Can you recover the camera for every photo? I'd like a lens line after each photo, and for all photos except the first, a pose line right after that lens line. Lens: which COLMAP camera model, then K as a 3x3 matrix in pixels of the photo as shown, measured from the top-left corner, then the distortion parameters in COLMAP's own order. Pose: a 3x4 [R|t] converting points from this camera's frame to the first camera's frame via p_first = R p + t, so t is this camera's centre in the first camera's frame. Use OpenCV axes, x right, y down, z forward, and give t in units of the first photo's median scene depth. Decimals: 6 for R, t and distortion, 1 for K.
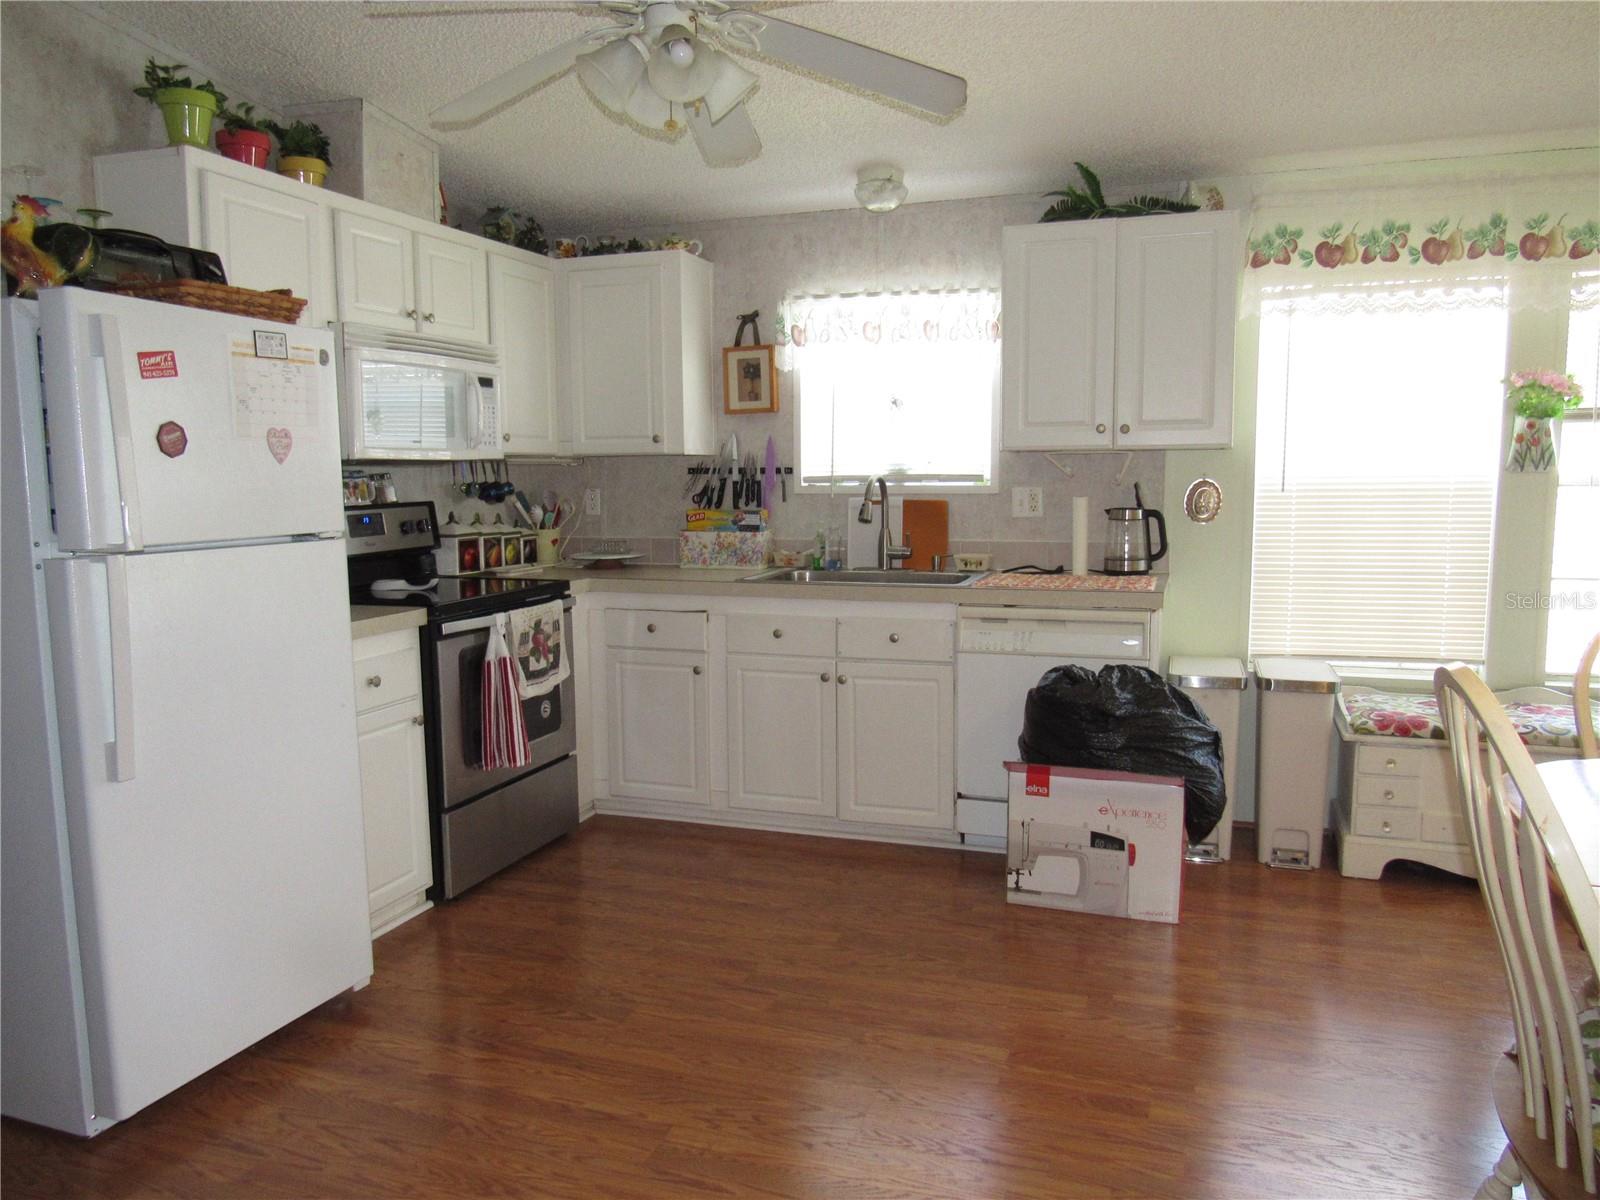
lens RADIAL K [[1135.2, 0, 797.0], [0, 1135.2, 596.2], [0, 0, 1]] dist [-0.019020, -0.005038]
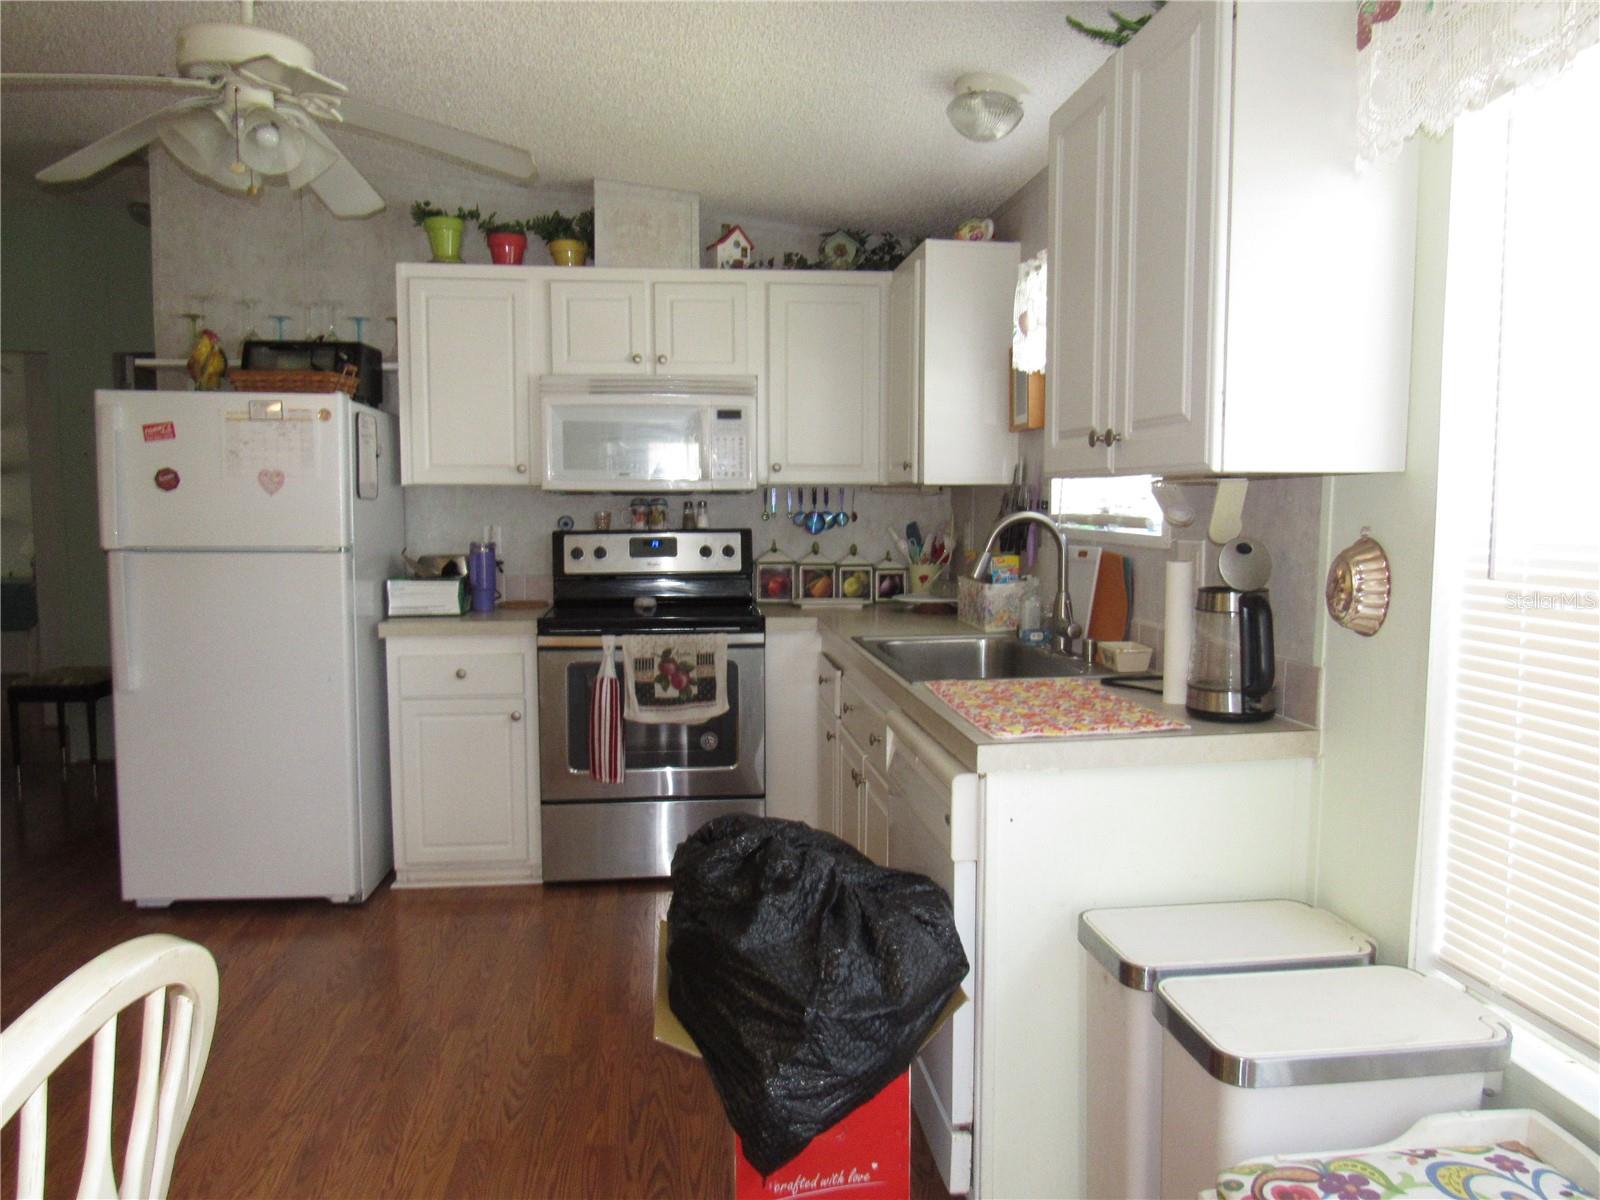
lens RADIAL K [[1135.2, 0, 797.6], [0, 1135.2, 600.8], [0, 0, 1]] dist [-0.019020, -0.005038]
pose [[0.438283, 0.087573, -0.894561, 0.727237], [-0.103778, 0.993517, 0.046415, -0.081017], [0.892826, 0.072493, 0.444529, 0.654841]]
